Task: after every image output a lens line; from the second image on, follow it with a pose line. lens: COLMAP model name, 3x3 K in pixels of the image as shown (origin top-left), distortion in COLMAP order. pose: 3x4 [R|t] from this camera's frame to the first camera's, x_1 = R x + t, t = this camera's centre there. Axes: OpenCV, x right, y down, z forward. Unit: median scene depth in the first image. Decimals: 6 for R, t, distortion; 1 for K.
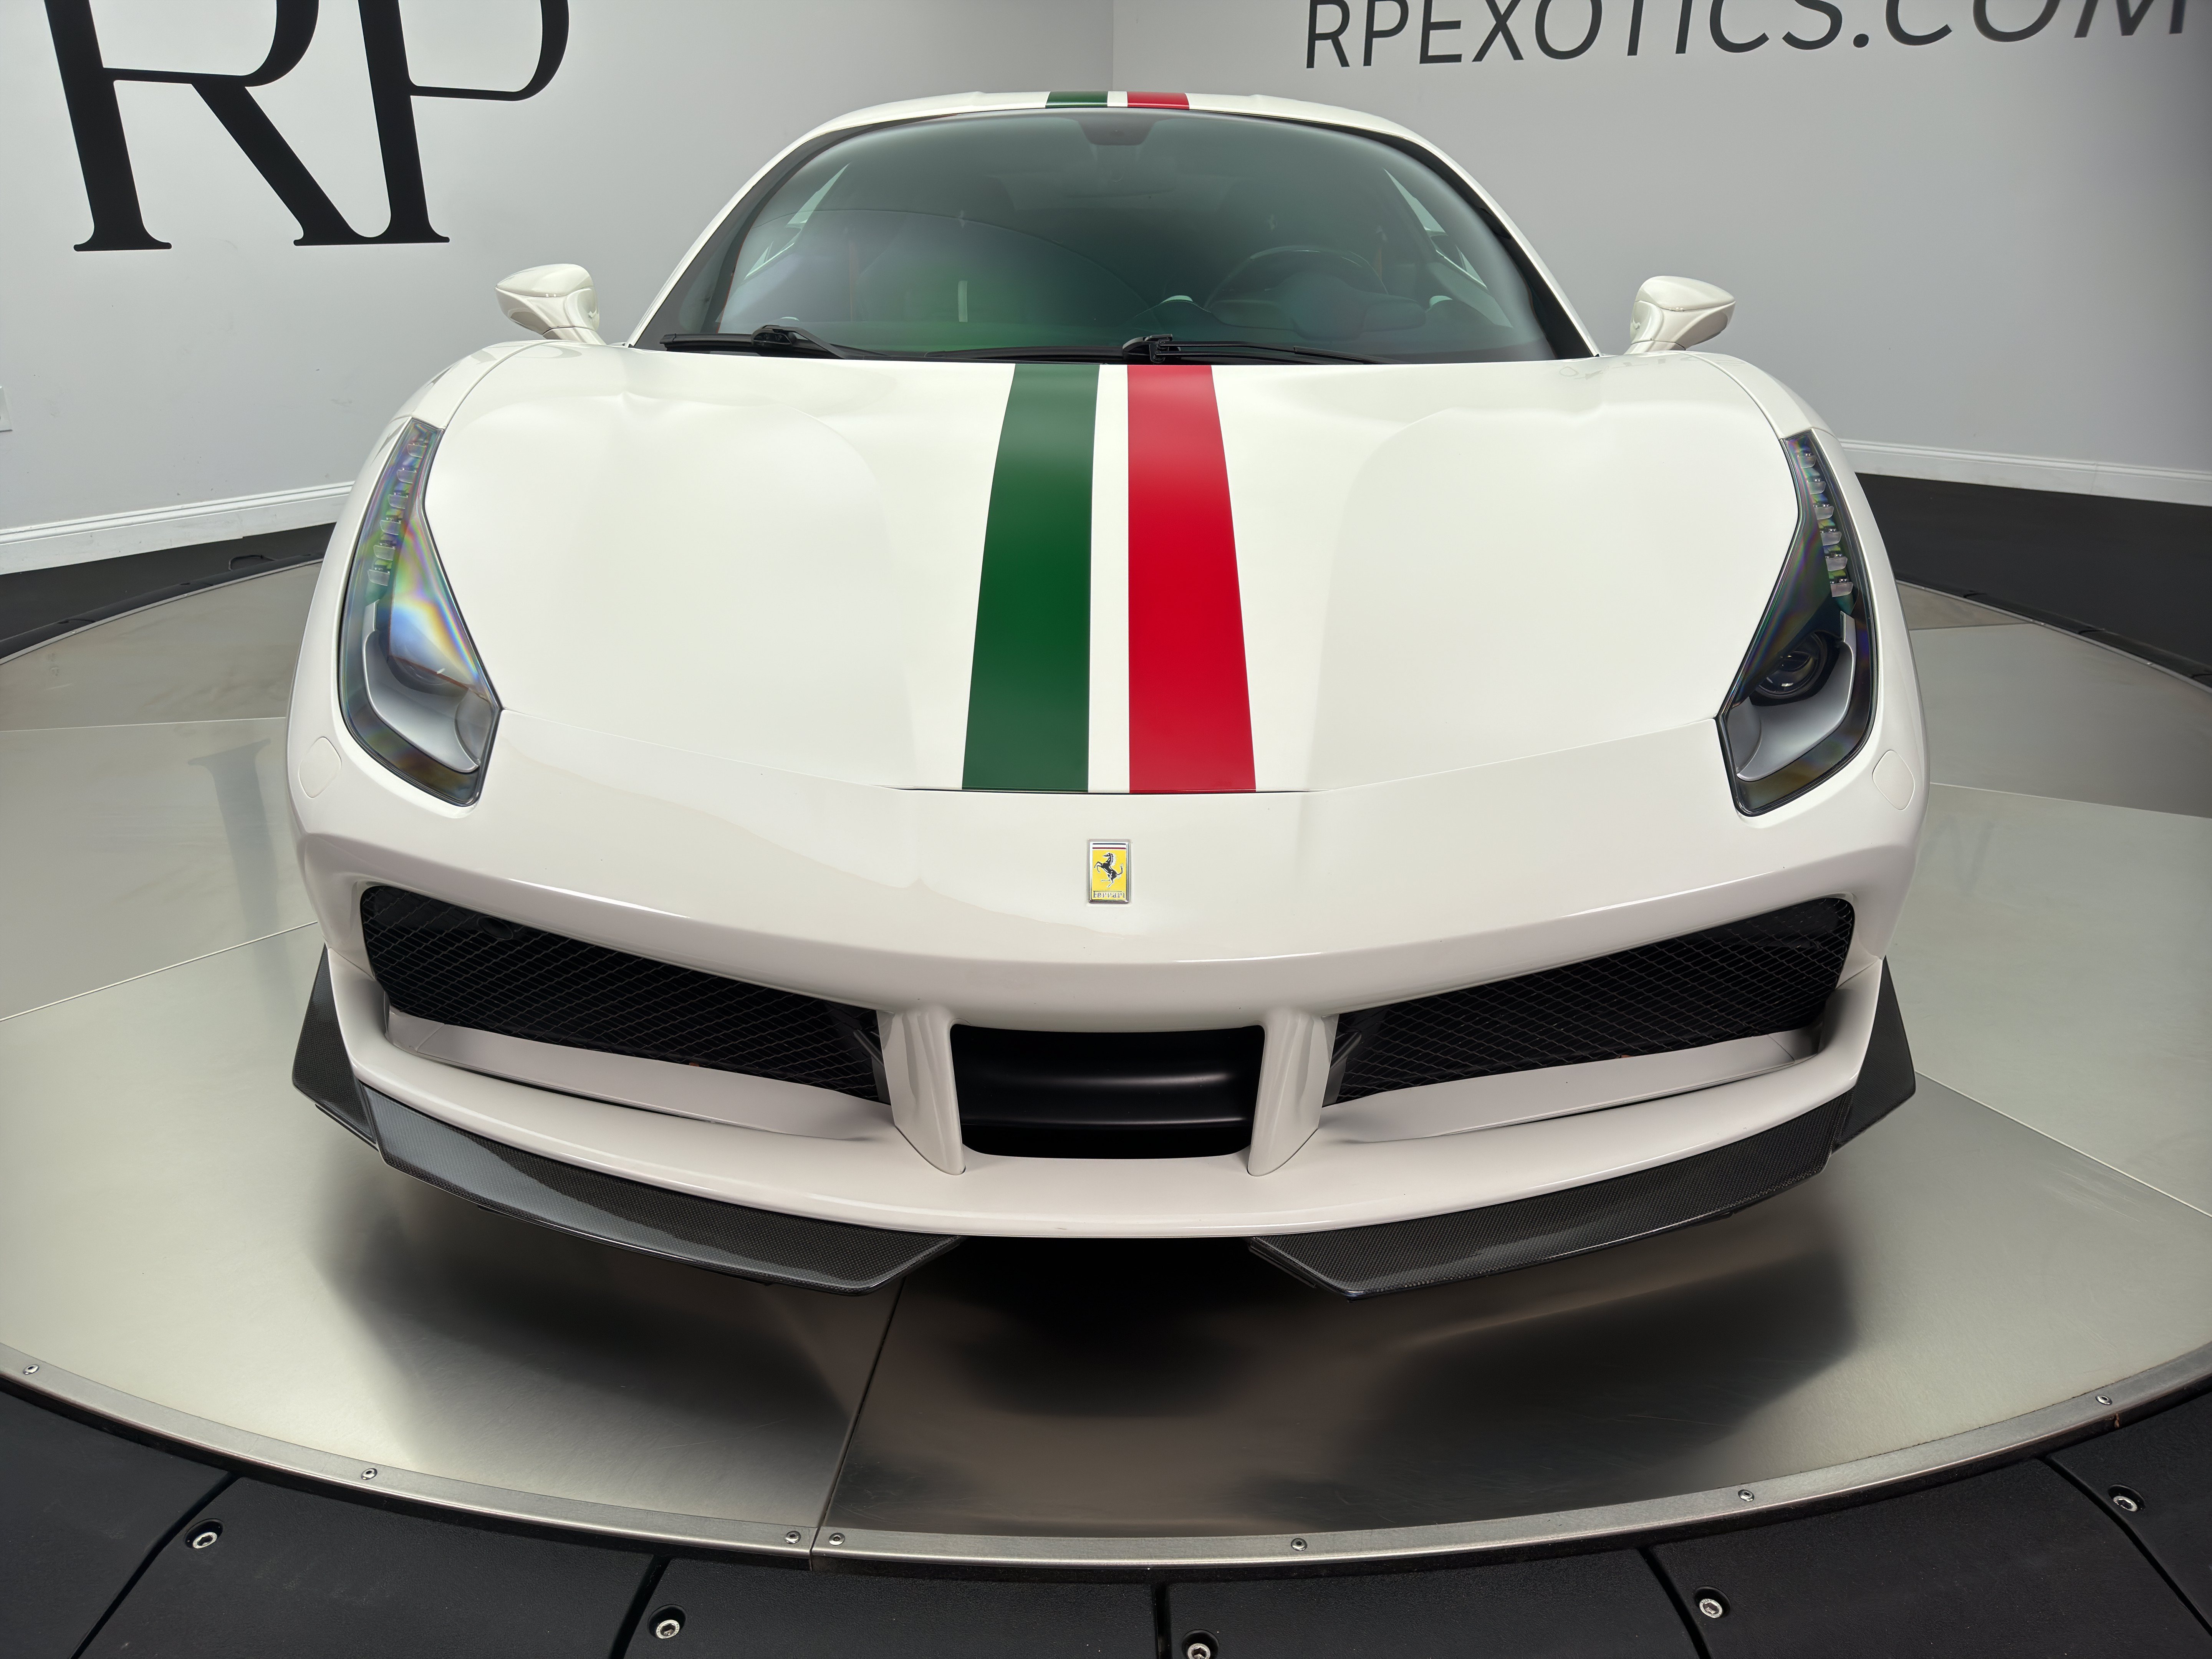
lens RADIAL K [[1547.5, 0, 1111.8], [0, 1547.5, 833.9], [0, 0, 1]] dist [-0.004388, 0.012738]
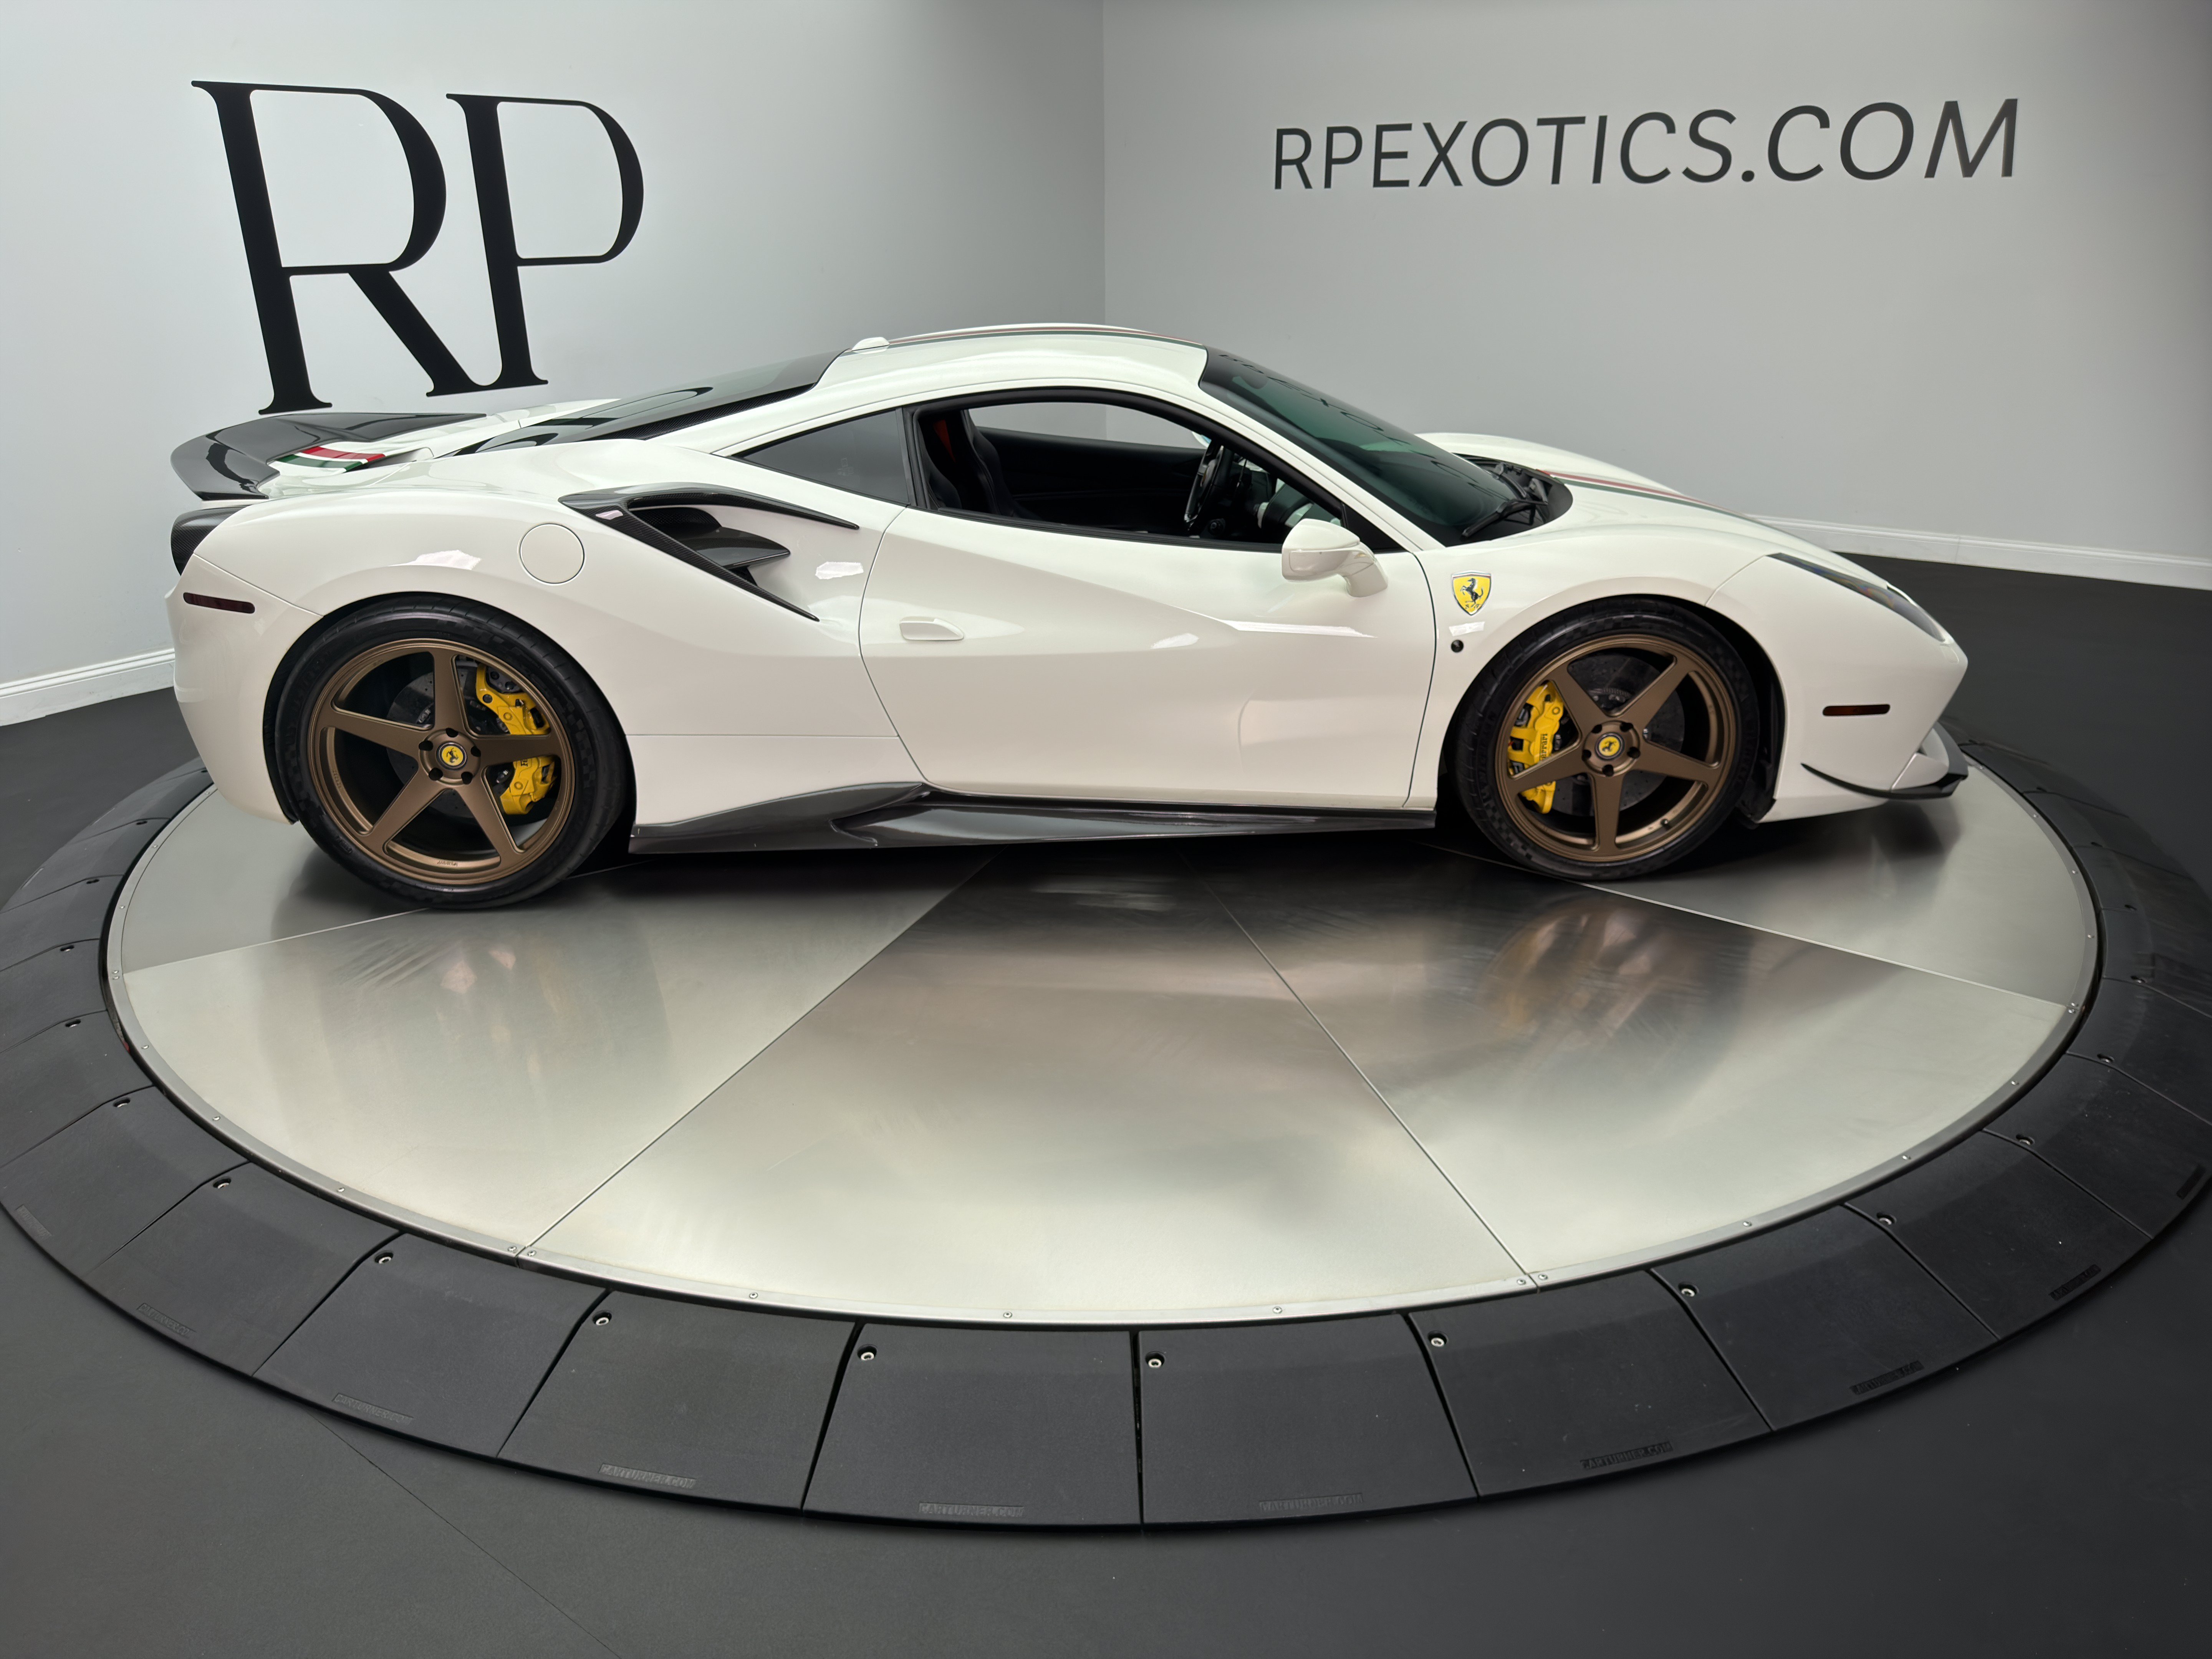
lens RADIAL K [[1547.5, 0, 1100.5], [0, 1547.5, 834.0], [0, 0, 1]] dist [-0.004388, 0.012738]
pose [[0.999805, -0.016092, -0.011481, 0.004792], [0.015991, 0.999833, -0.008870, -0.018871], [0.011622, 0.008685, 0.999895, -0.179211]]
